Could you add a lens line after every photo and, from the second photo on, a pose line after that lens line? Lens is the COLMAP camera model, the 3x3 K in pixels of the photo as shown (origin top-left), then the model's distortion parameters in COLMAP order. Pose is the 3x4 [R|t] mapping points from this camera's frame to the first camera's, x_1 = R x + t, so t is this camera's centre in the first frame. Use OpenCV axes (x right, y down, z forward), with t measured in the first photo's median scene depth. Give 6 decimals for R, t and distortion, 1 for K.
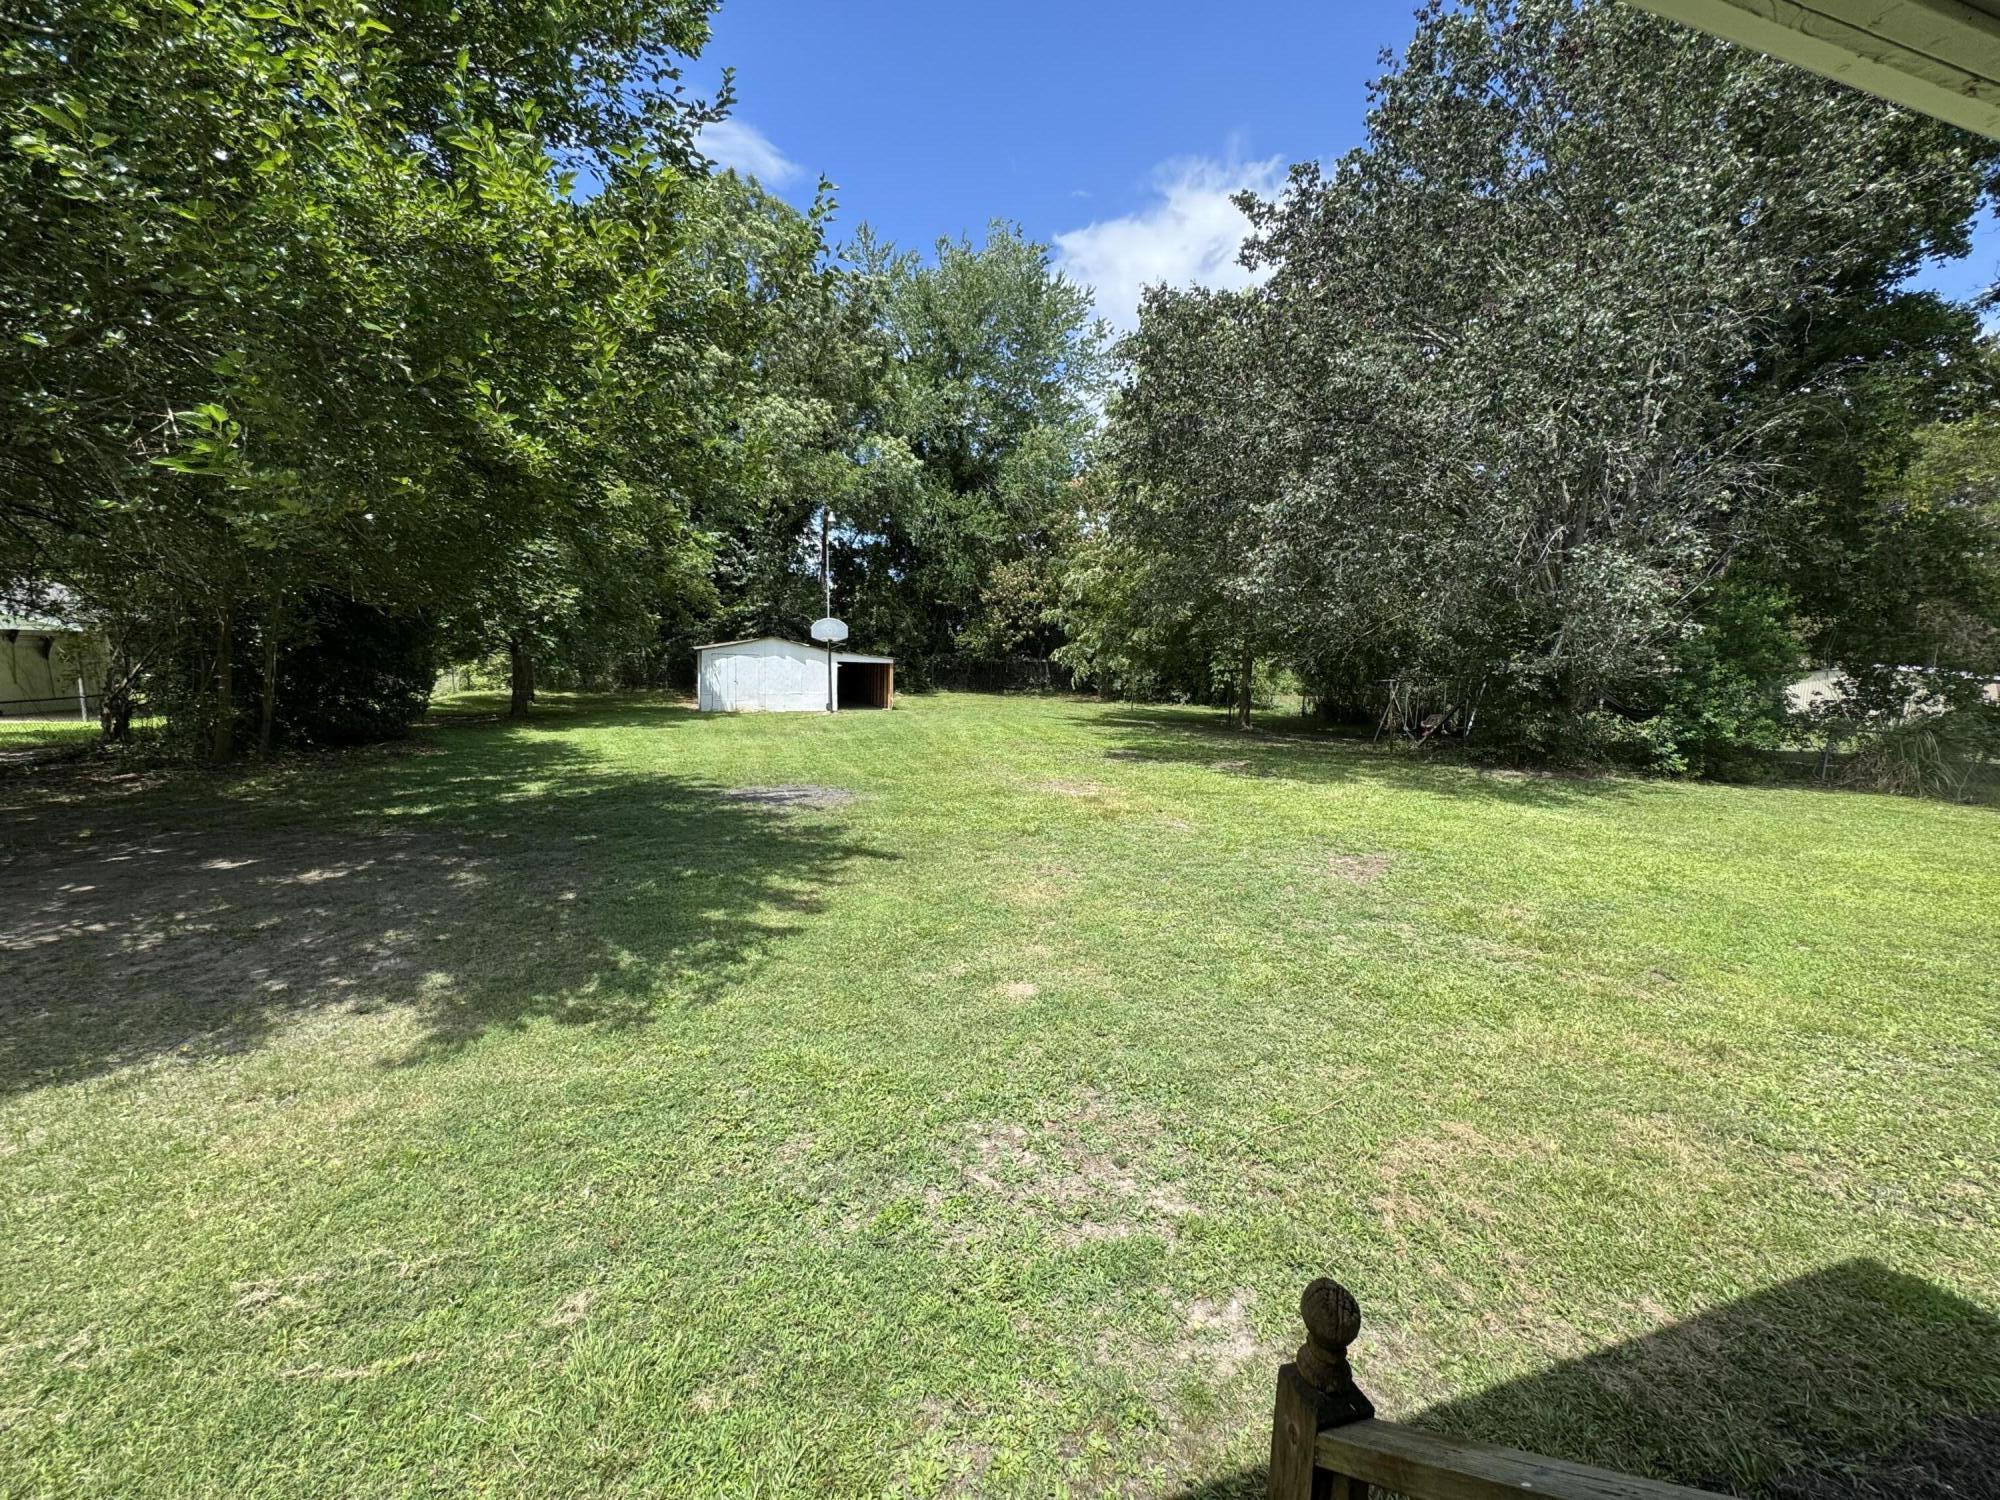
lens RADIAL K [[768.8, 0, 999.2], [0, 768.8, 750.2], [0, 0, 1]] dist [0.000320, 0.000295]
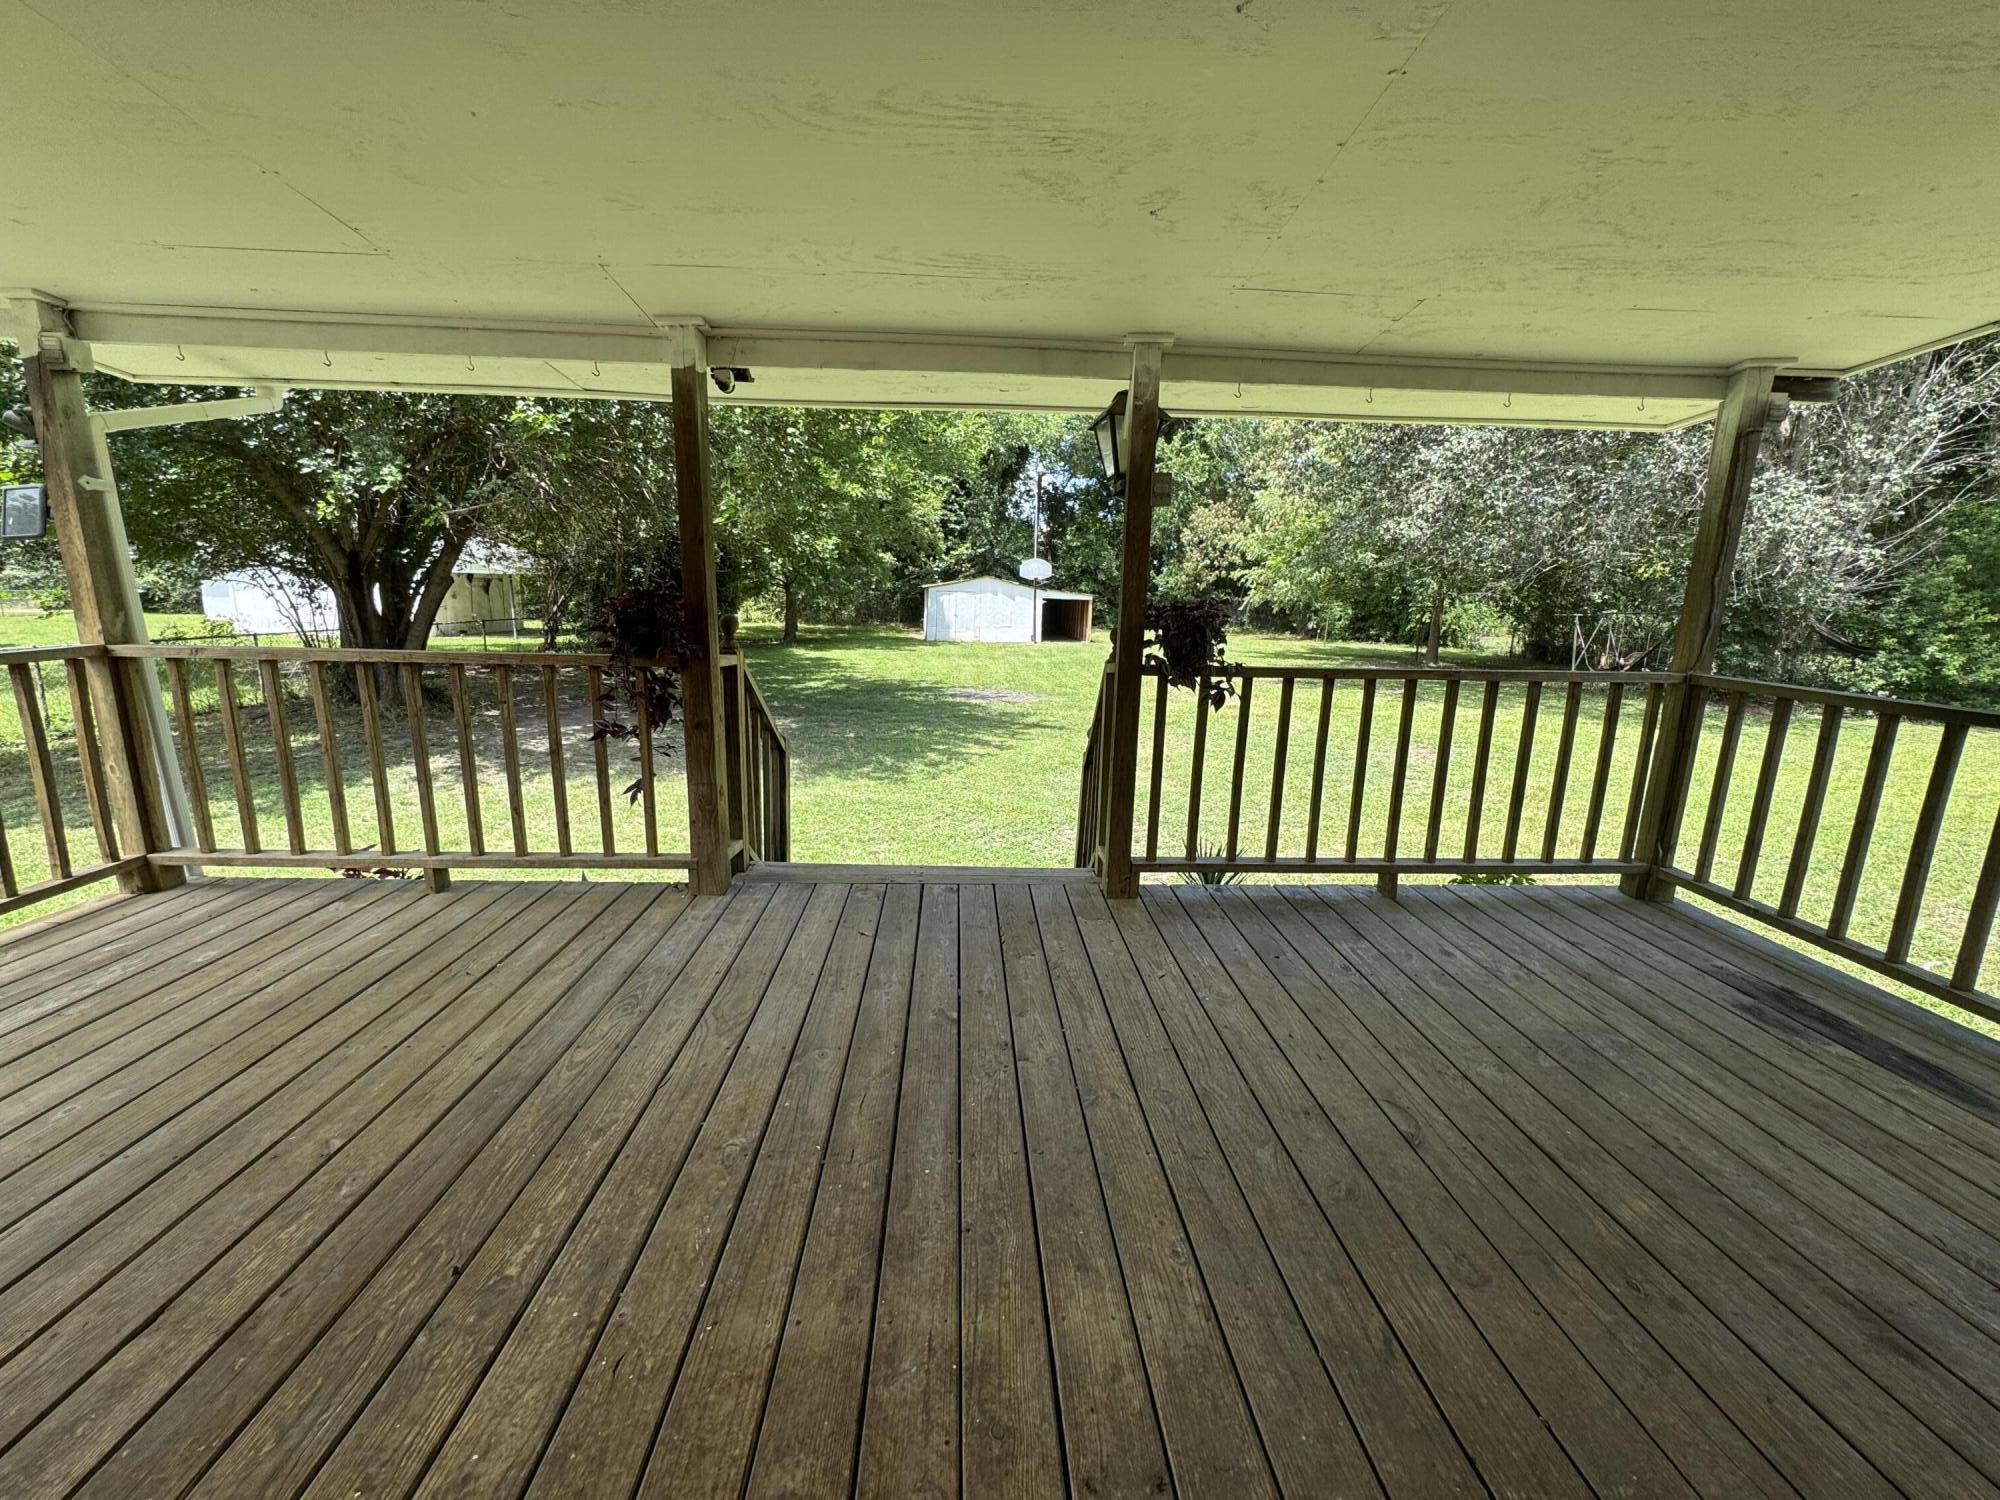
lens RADIAL K [[801.5, 0, 1005.4], [0, 801.5, 754.0], [0, 0, 1]] dist [-0.001383, -0.000119]
pose [[0.964432, 0.051154, -0.259333, 0.050026], [-0.033773, 0.996901, 0.071041, 0.028955], [0.262163, -0.059756, 0.963172, -0.146370]]
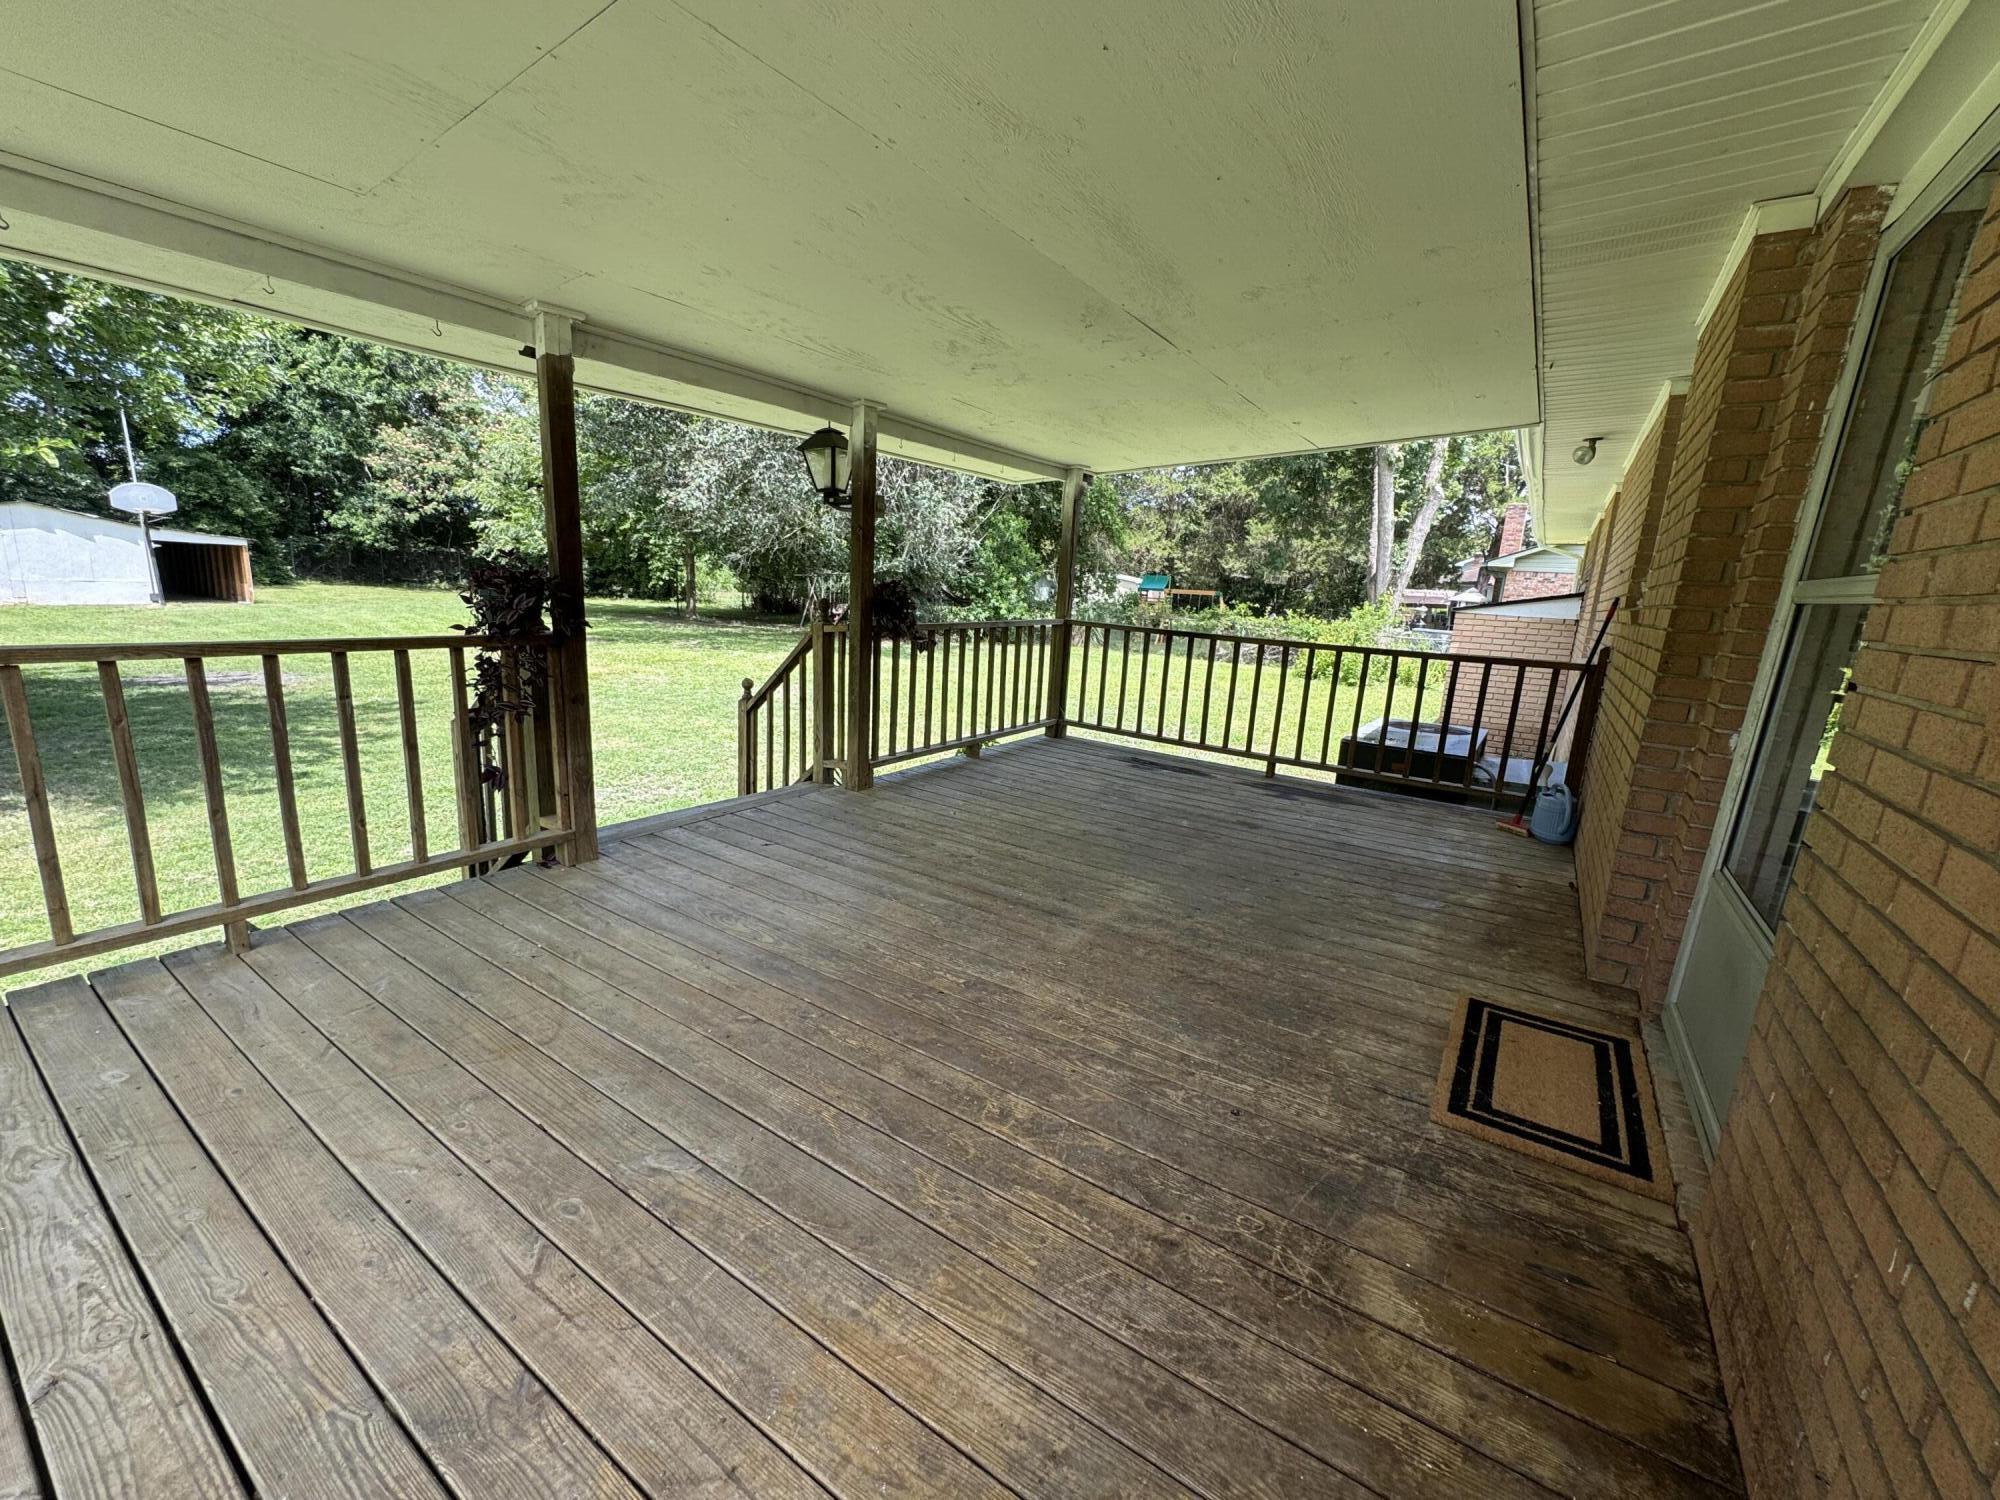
lens RADIAL K [[819.9, 0, 1000.0], [0, 819.9, 750.0], [0, 0, 1]] dist [0.001085, -0.000154]
pose [[0.781904, -0.110664, 0.613498, -0.072553], [0.043919, 0.991451, 0.122865, 0.030066], [-0.621850, -0.069124, 0.780080, -0.191029]]
